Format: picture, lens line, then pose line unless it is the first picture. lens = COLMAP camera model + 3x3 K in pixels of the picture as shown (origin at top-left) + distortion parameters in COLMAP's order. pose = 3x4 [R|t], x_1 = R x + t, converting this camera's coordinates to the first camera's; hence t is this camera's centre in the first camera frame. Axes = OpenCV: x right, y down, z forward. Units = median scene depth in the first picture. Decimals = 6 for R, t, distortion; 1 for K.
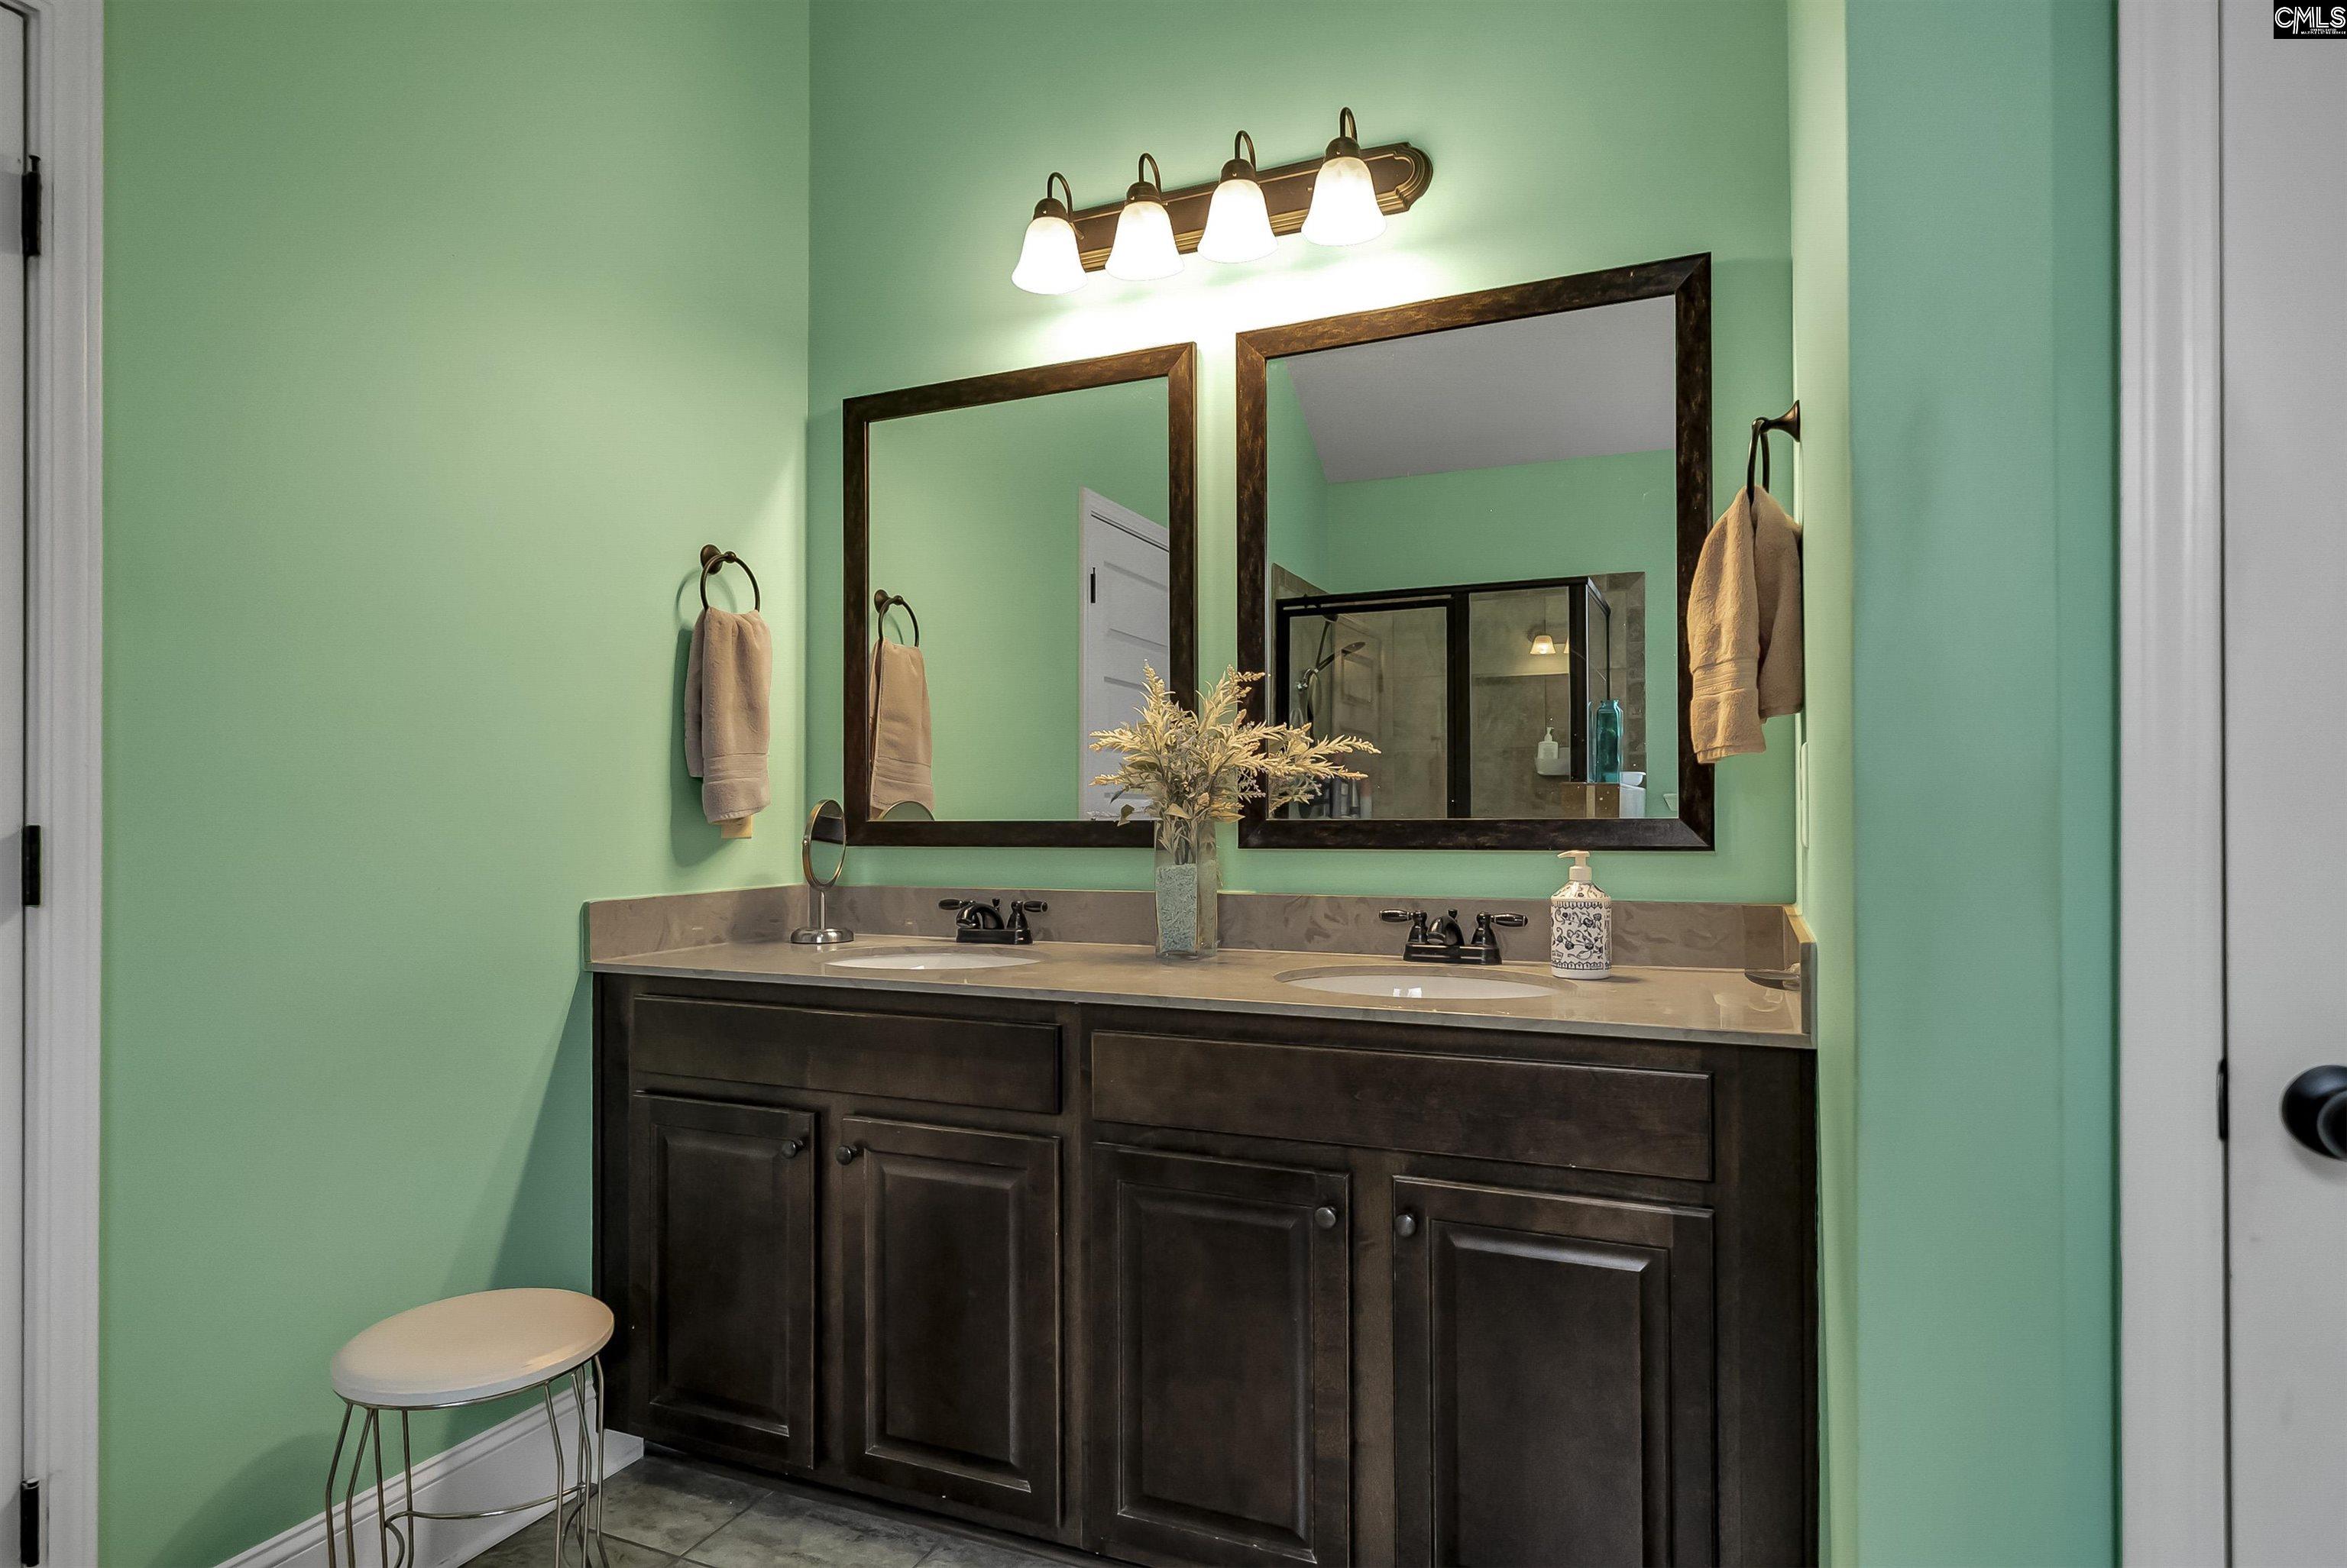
lens RADIAL K [[1290.3, 0, 1171.2], [0, 1290.3, 798.4], [0, 0, 1]] dist [-0.000081, -0.000443]
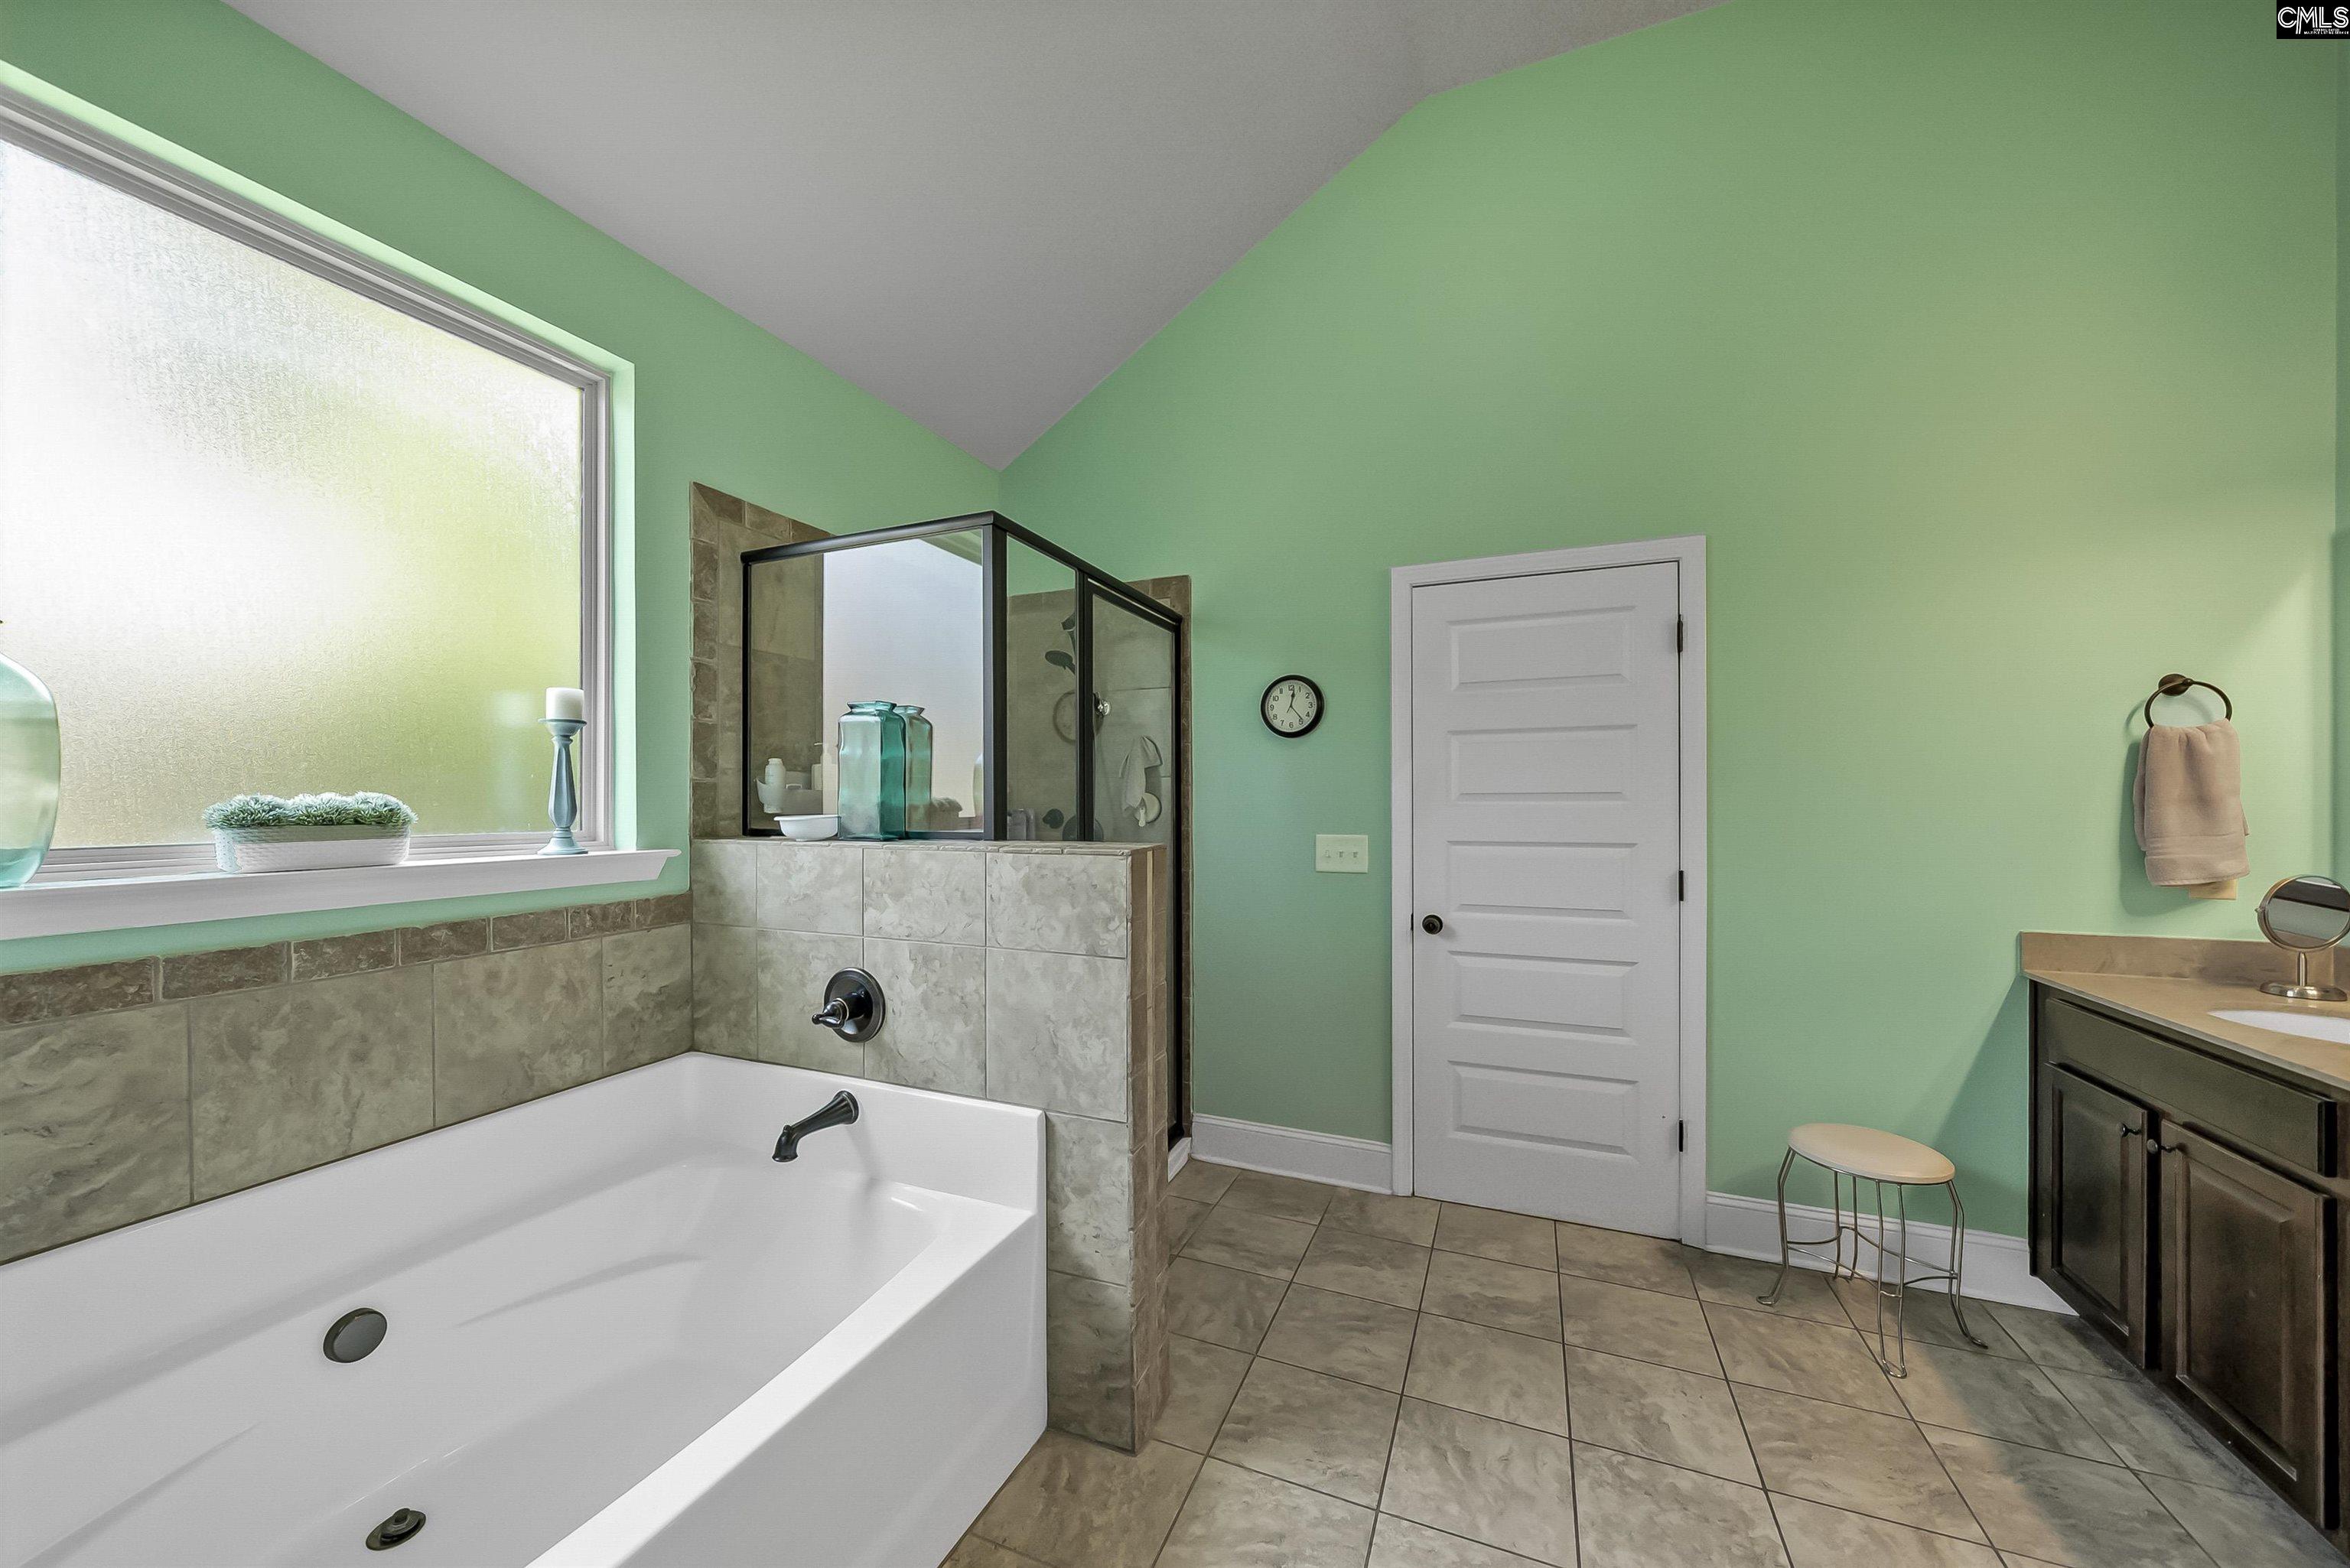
lens RADIAL K [[811.2, 0, 1165.7], [0, 811.2, 796.0], [0, 0, 1]] dist [-0.014015, 0.000637]
pose [[0.027720, -0.006133, -0.999597, 0.466125], [0.008692, 0.999945, -0.005894, -0.084256], [0.999578, -0.008525, 0.027772, -0.057269]]
